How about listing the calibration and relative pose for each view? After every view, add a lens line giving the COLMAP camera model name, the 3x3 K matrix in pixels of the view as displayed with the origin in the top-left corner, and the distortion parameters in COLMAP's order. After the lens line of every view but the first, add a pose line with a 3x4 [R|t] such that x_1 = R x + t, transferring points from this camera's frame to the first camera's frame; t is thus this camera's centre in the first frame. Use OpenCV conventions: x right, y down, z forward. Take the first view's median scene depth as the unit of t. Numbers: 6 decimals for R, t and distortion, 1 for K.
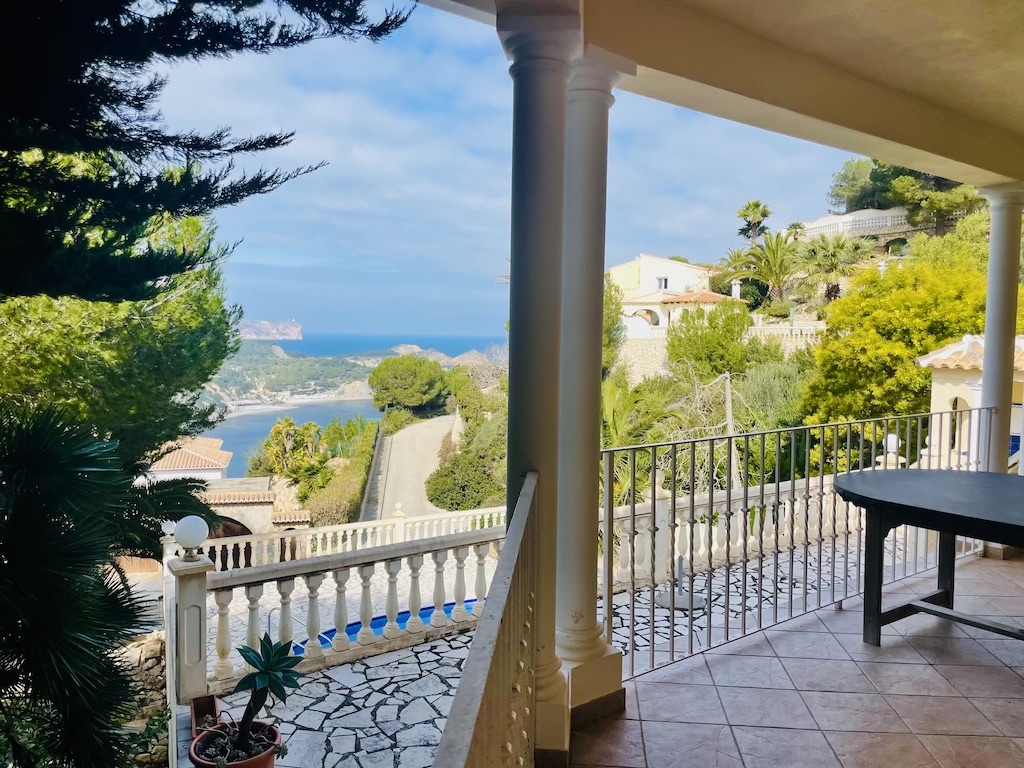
lens RADIAL K [[783.1, 0, 512.0], [0, 783.1, 384.0], [0, 0, 1]] dist [0.095071, -0.121240]
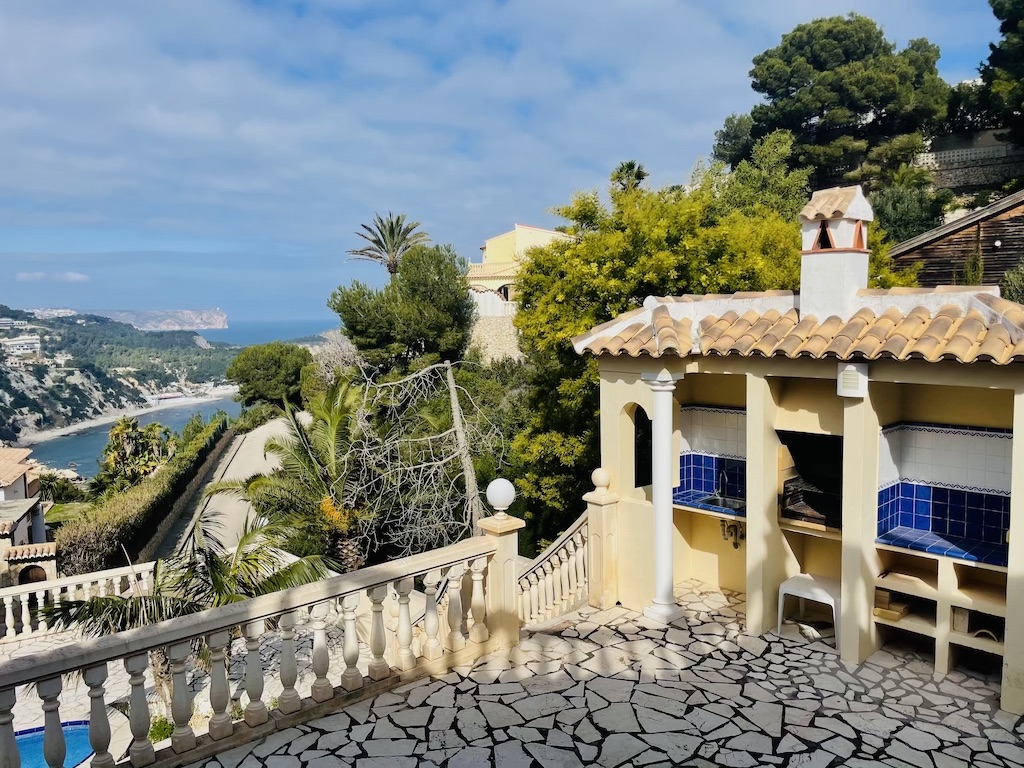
lens RADIAL K [[775.9, 0, 503.3], [0, 775.9, 384.7], [0, 0, 1]] dist [0.086781, -0.114558]
pose [[0.997016, -0.042729, 0.064297, 0.080573], [0.040977, 0.998759, 0.028321, -0.003200], [-0.065427, -0.025602, 0.997529, 0.083492]]
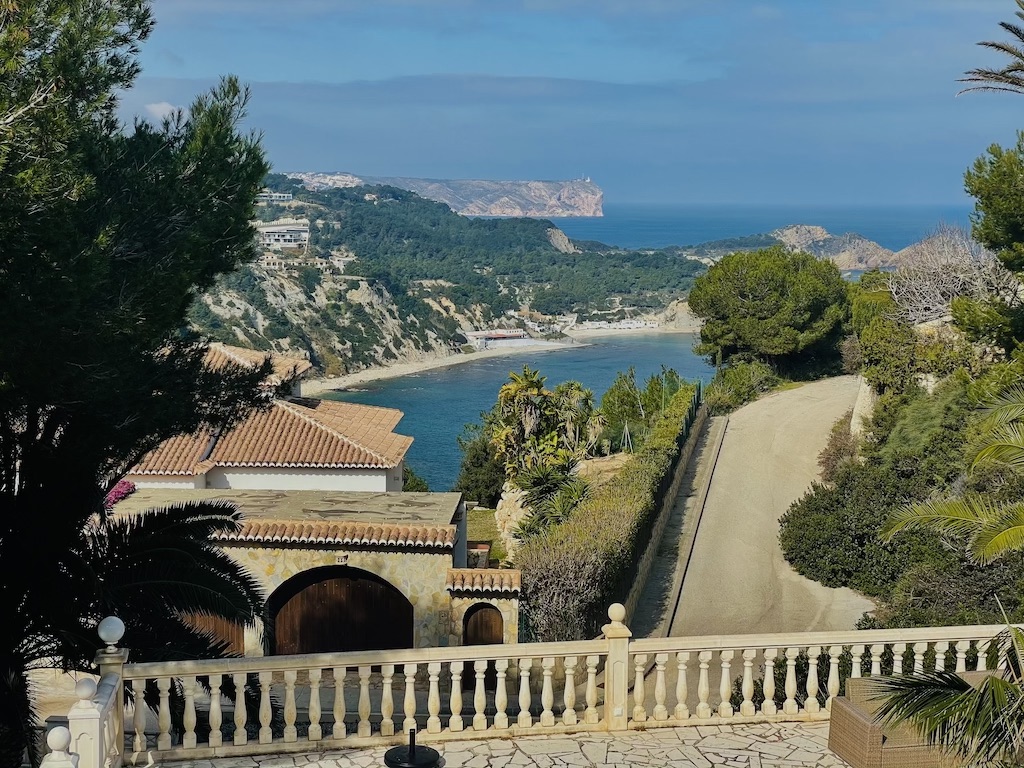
lens RADIAL K [[1520.3, 0, 511.8], [0, 1520.3, 351.1], [0, 0, 1]] dist [0.187278, 0.052994]
pose [[0.948541, 0.023899, -0.315750, 0.017758], [-0.013741, 0.999315, 0.034358, -0.004252], [0.316355, -0.028251, 0.948220, 0.052564]]
